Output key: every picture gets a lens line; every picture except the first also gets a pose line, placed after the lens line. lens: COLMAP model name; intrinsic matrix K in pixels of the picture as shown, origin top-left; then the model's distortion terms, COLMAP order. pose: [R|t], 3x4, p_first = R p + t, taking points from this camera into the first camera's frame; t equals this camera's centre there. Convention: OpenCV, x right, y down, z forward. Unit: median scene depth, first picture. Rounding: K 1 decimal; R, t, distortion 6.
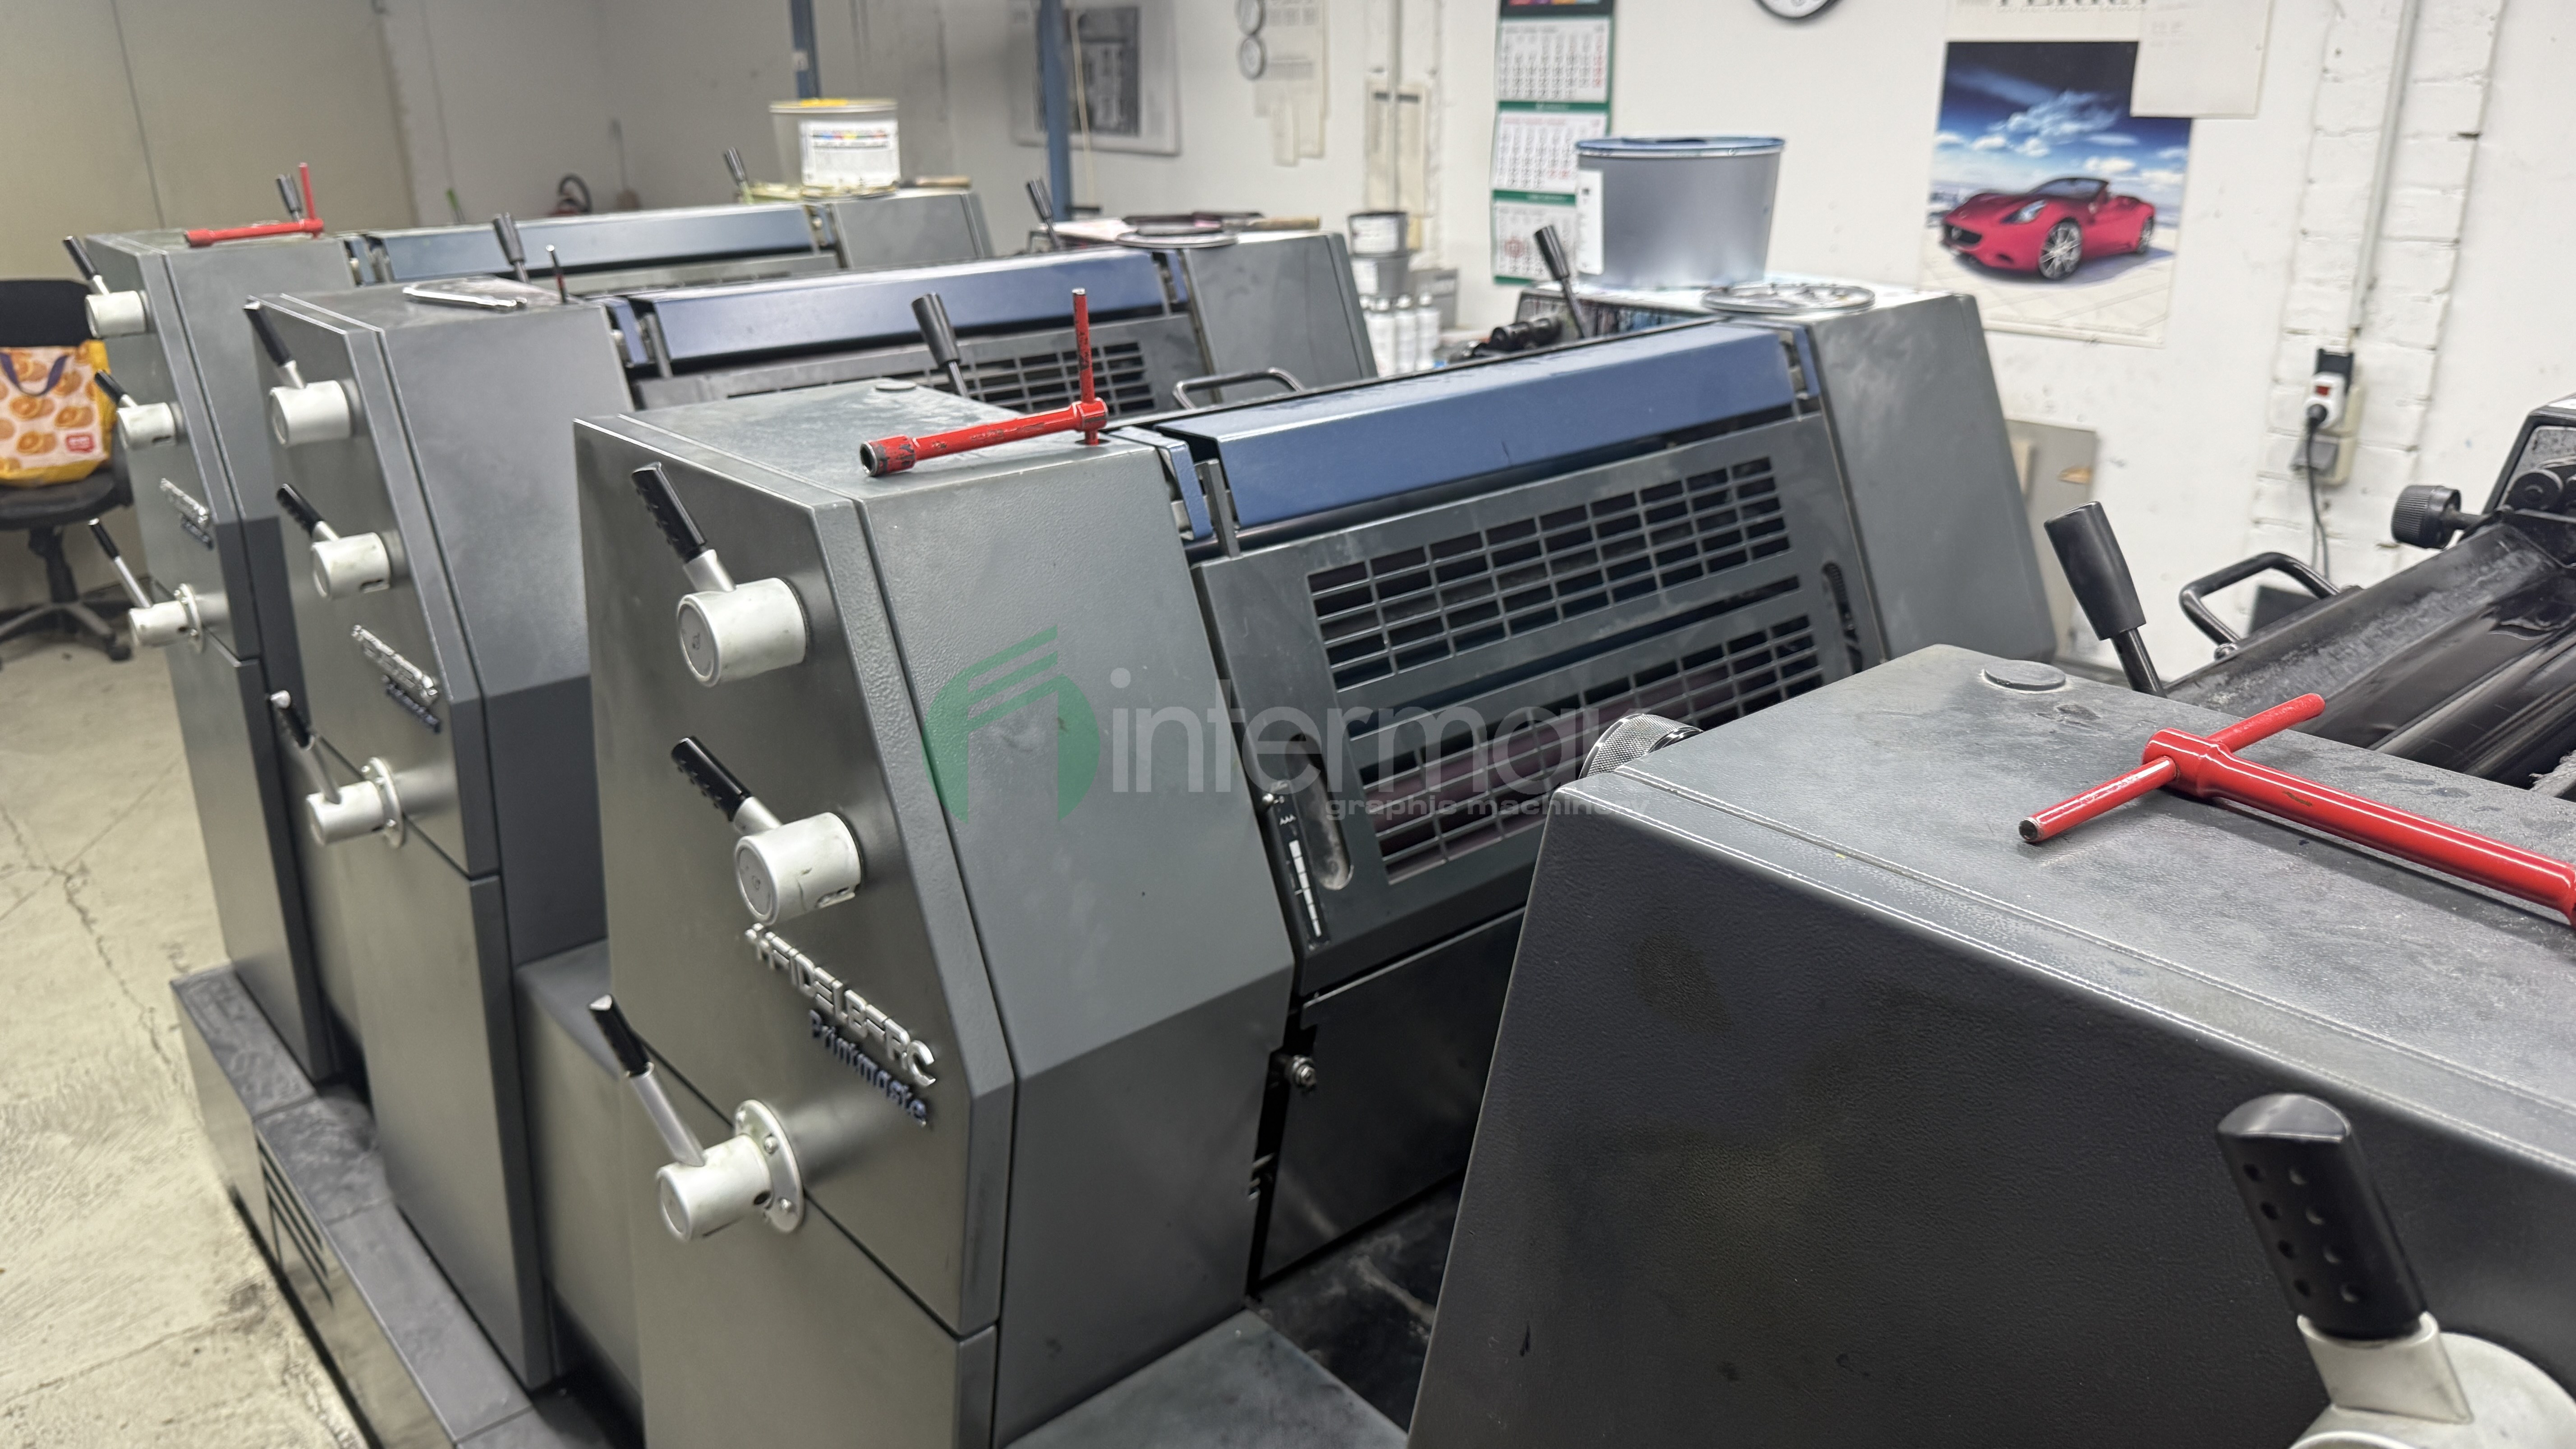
lens RADIAL K [[1828.2, 0, 1294.4], [0, 1828.2, 722.9], [0, 0, 1]] dist [0.046964, -0.060763]
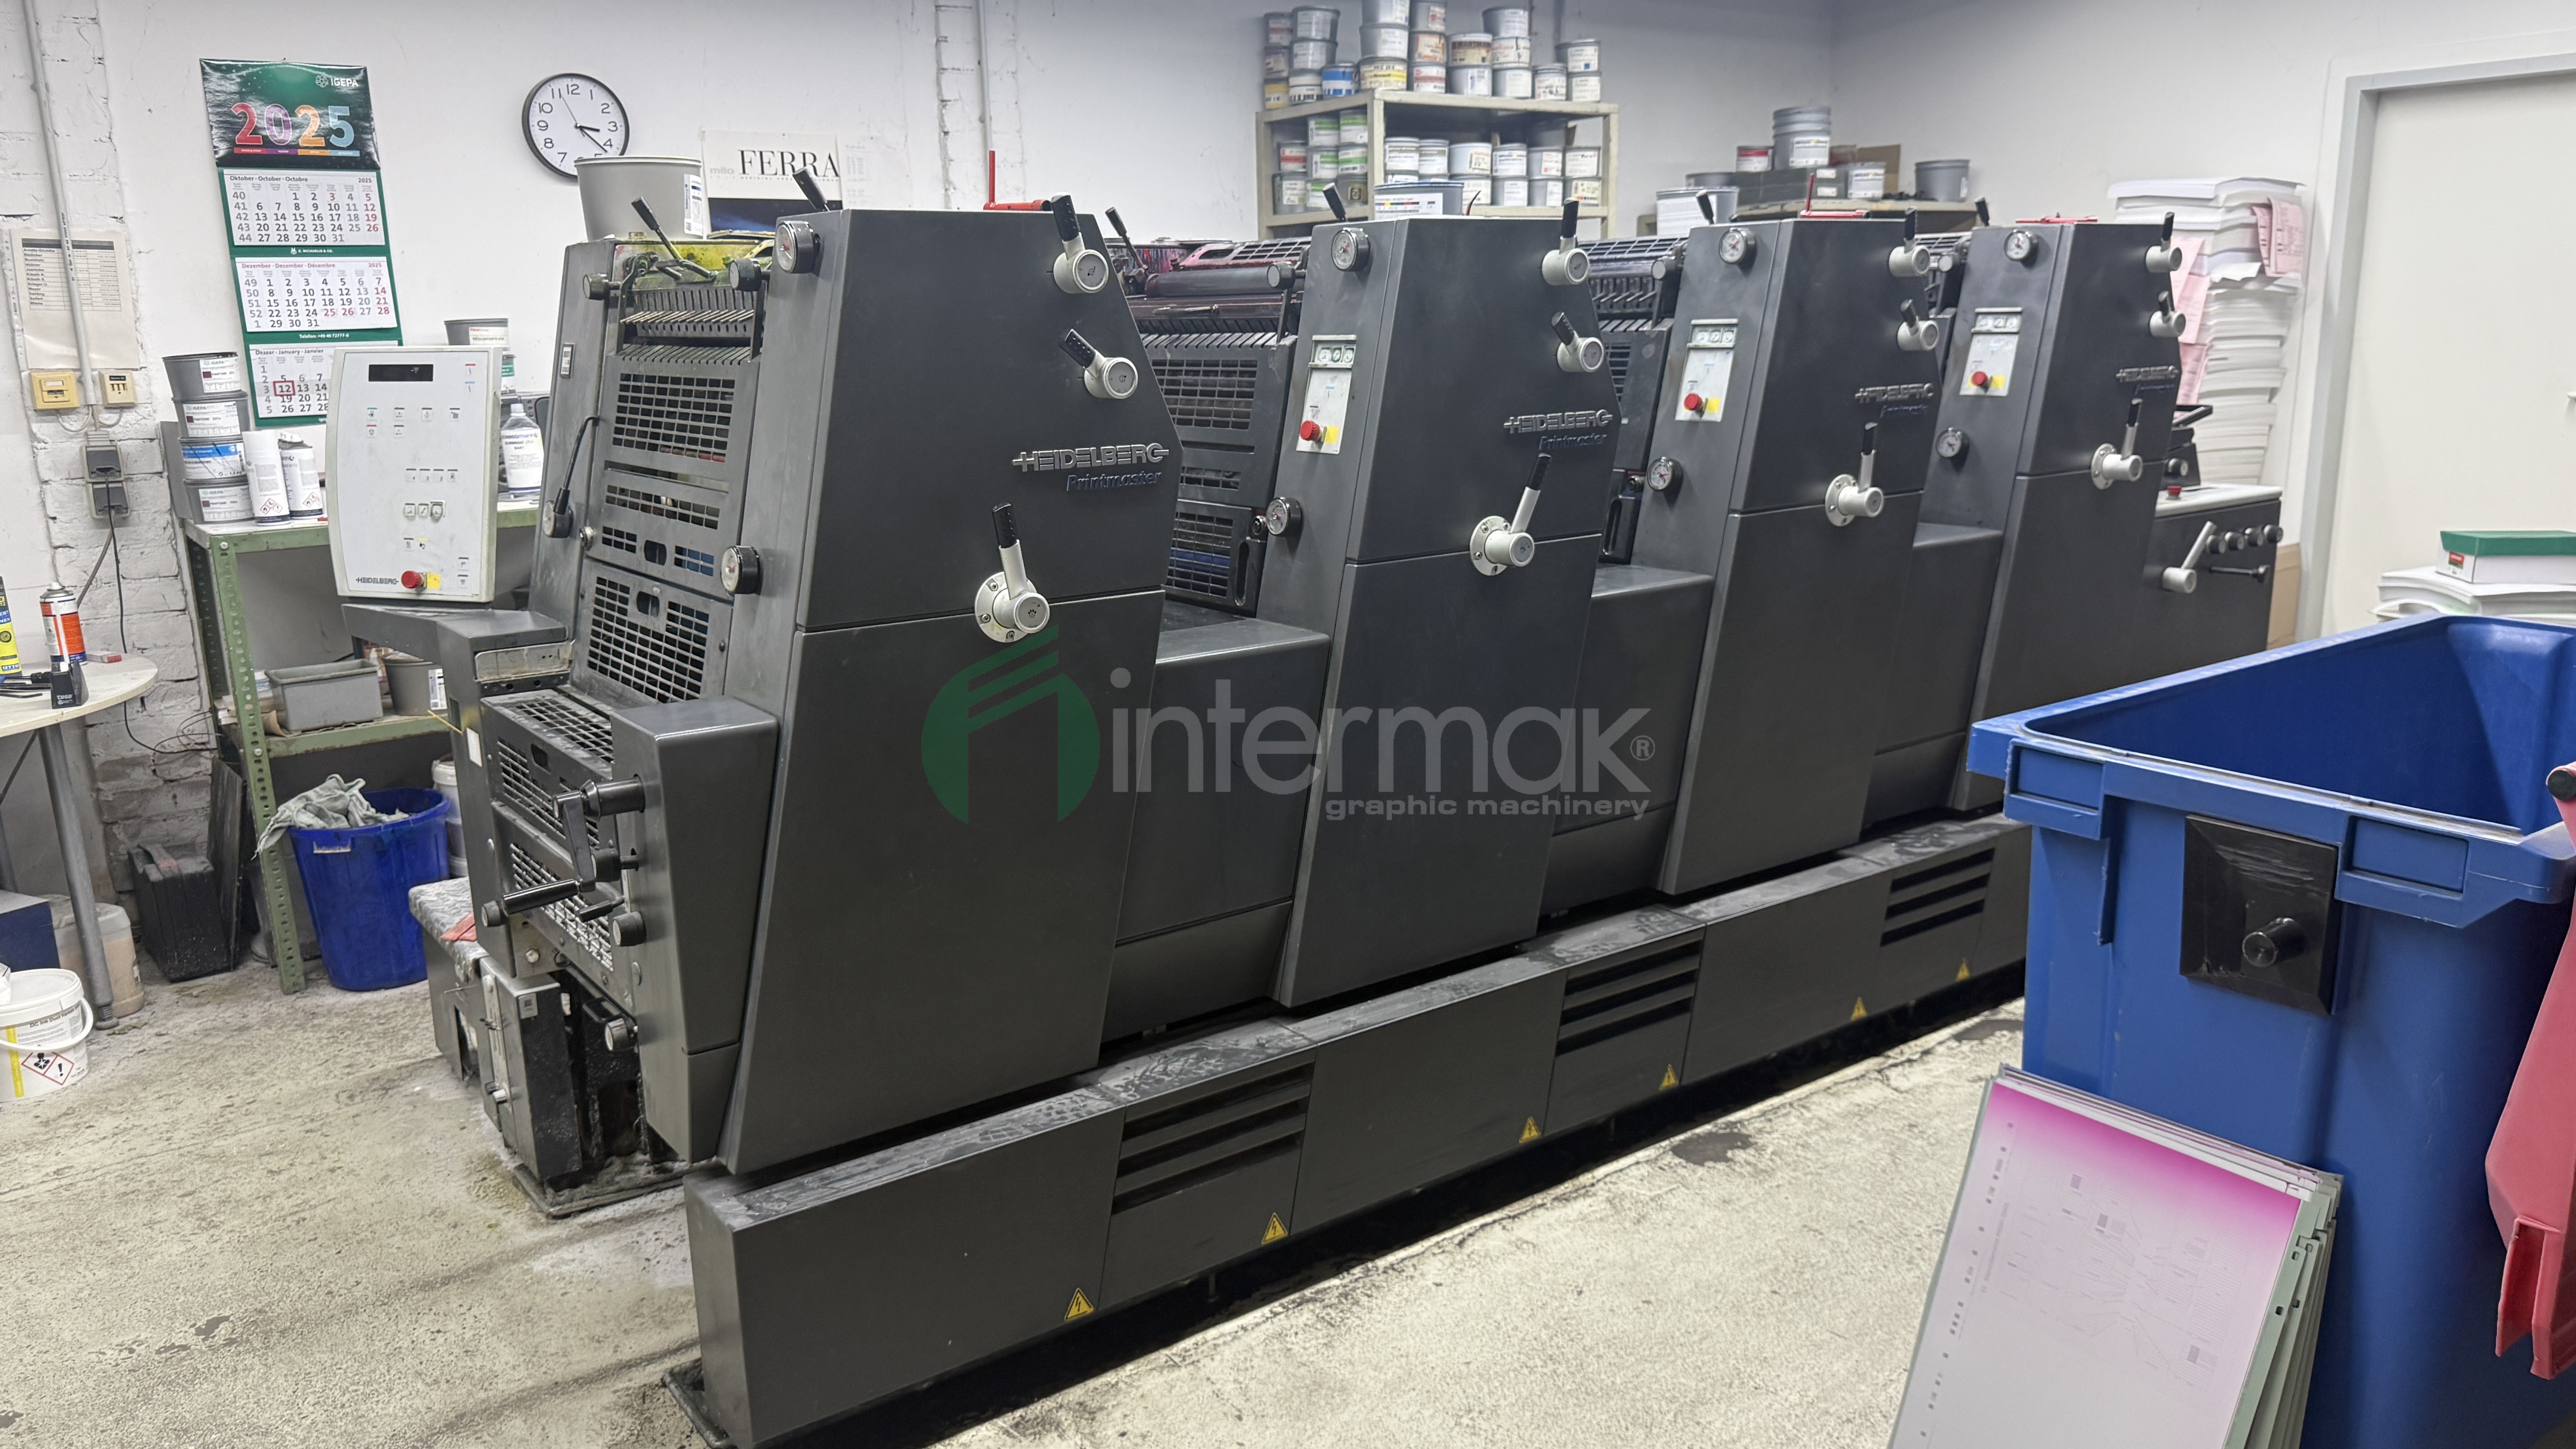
lens RADIAL K [[1828.2, 0, 1246.2], [0, 1828.2, 734.2], [0, 0, 1]] dist [0.046964, -0.060763]
pose [[0.092927, -0.215123, 0.972156, -1.092340], [0.372299, 0.913063, 0.166459, -0.076604], [-0.923449, 0.346464, 0.164938, 0.533811]]
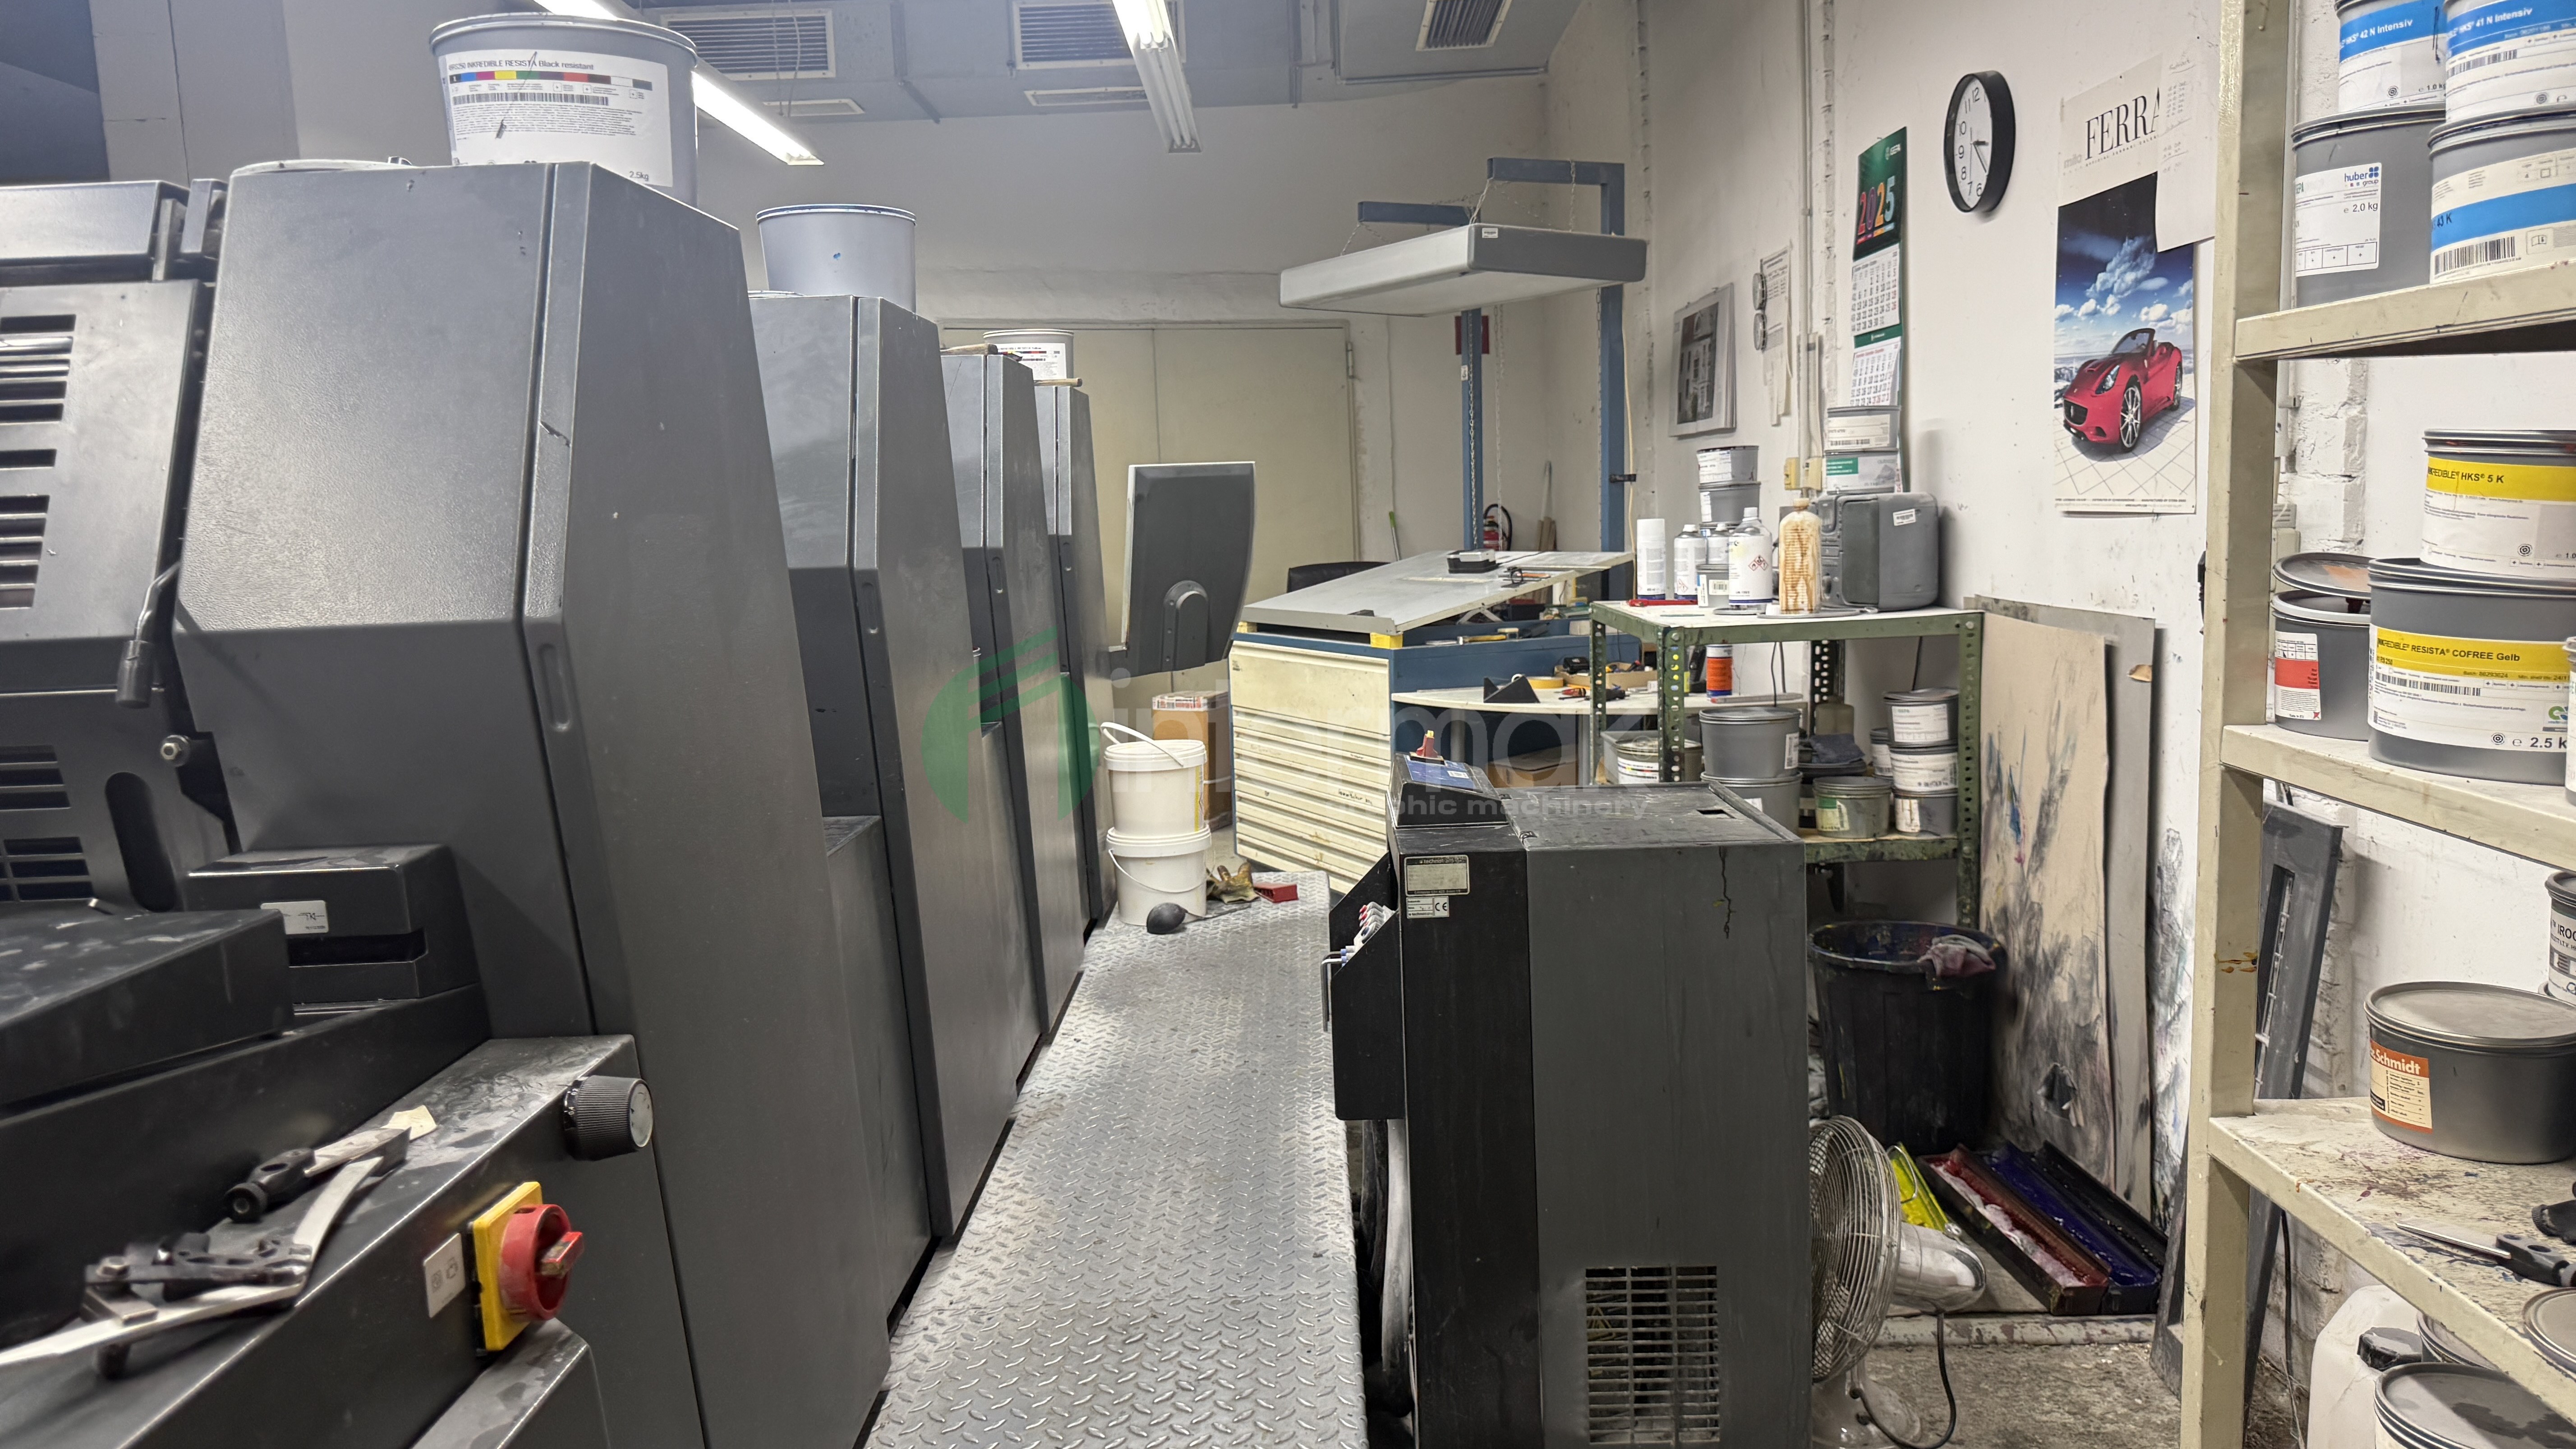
lens RADIAL K [[1828.2, 0, 1294.7], [0, 1828.2, 726.8], [0, 0, 1]] dist [0.046964, -0.060763]
pose [[0.753984, 0.063048, -0.653861, 0.694613], [-0.201553, 0.969575, -0.138926, 0.083379], [0.625208, 0.236535, 0.743751, 0.149462]]
